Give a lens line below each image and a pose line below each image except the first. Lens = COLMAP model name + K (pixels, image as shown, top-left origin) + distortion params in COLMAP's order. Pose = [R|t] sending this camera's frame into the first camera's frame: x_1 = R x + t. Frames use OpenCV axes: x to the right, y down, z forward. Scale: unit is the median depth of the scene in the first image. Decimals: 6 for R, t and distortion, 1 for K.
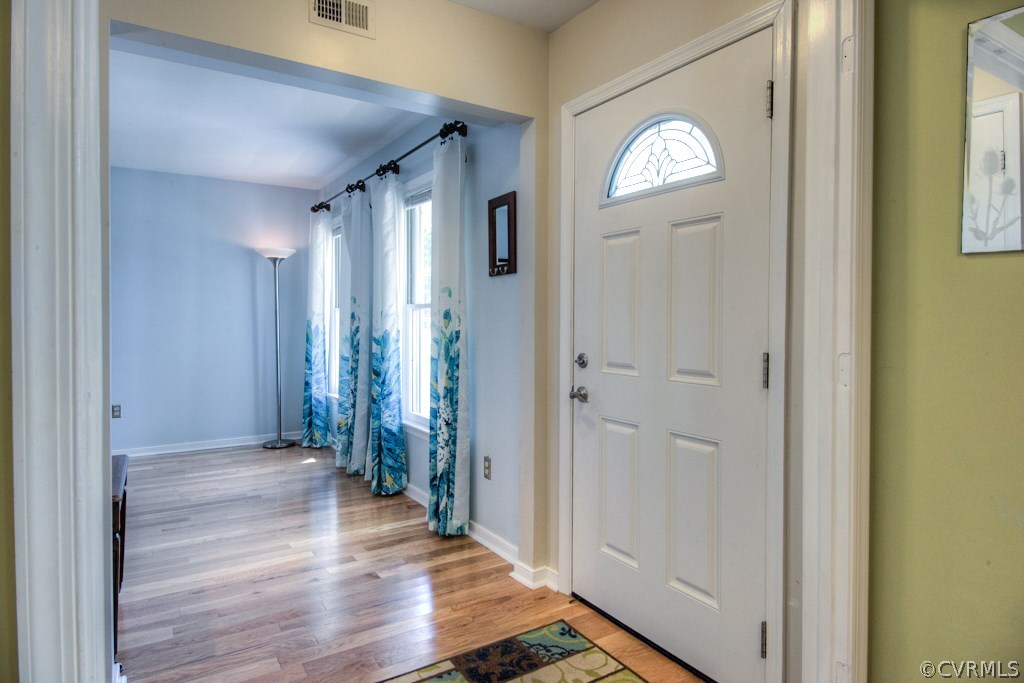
lens RADIAL K [[600.9, 0, 514.9], [0, 600.9, 318.8], [0, 0, 1]] dist [0.072157, 0.000092]
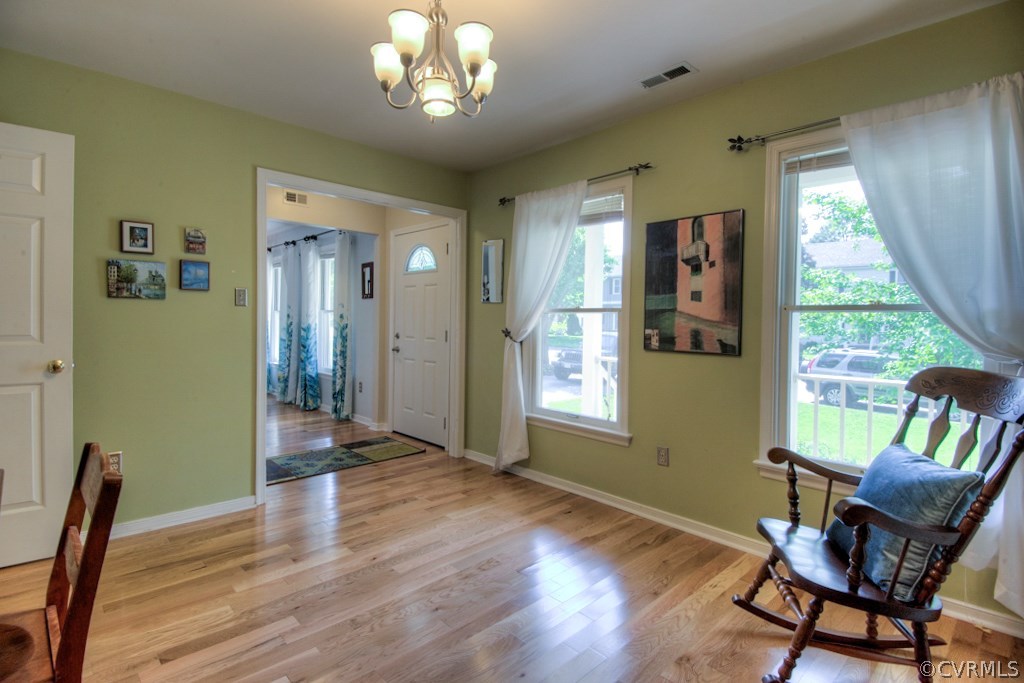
lens RADIAL K [[486.8, 0, 507.5], [0, 486.8, 324.3], [0, 0, 1]] dist [0.047803, -0.040980]
pose [[0.981370, 0.008136, 0.191954, 0.110145], [-0.010427, 0.999886, 0.010928, -0.002332], [-0.191843, -0.012726, 0.981343, -0.675720]]
